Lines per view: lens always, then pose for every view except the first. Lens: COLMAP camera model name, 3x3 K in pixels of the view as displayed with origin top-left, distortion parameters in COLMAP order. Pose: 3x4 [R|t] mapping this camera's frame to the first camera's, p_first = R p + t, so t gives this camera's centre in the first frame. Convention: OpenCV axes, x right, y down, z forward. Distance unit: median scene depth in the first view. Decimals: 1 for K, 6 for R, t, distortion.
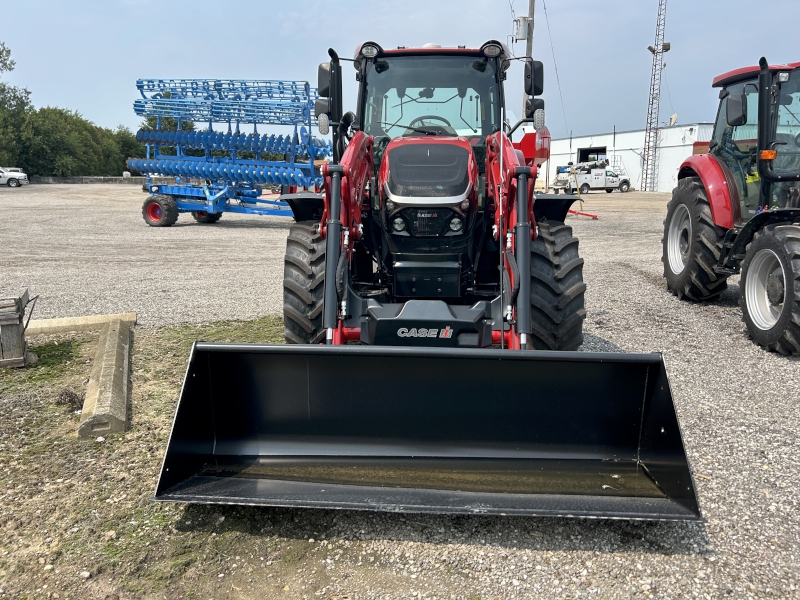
lens RADIAL K [[658.0, 0, 397.4], [0, 658.0, 300.1], [0, 0, 1]] dist [0.027214, -0.005301]
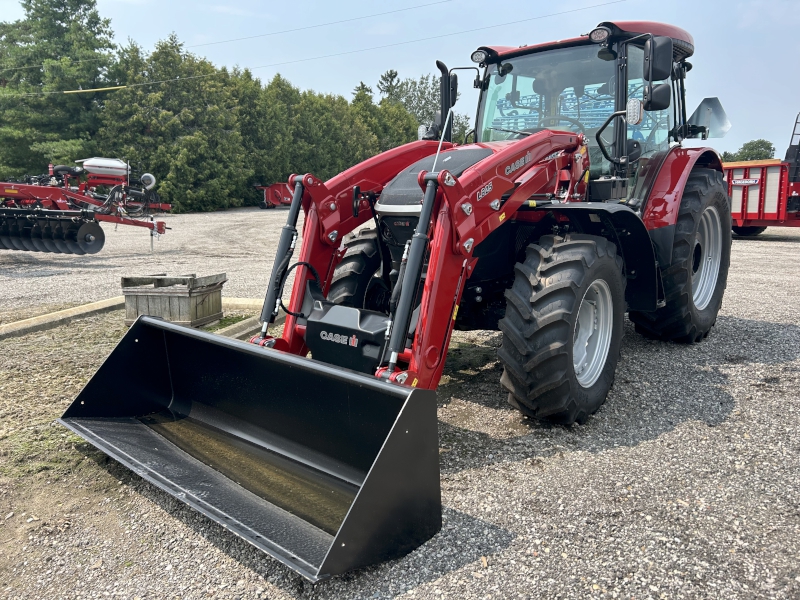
lens RADIAL K [[658.0, 0, 397.3], [0, 658.0, 299.2], [0, 0, 1]] dist [0.027214, -0.005301]
pose [[0.748560, 0.096019, -0.656078, 0.745761], [-0.106851, 0.993996, 0.023561, -0.042823], [0.654401, 0.052466, 0.754326, 0.280718]]
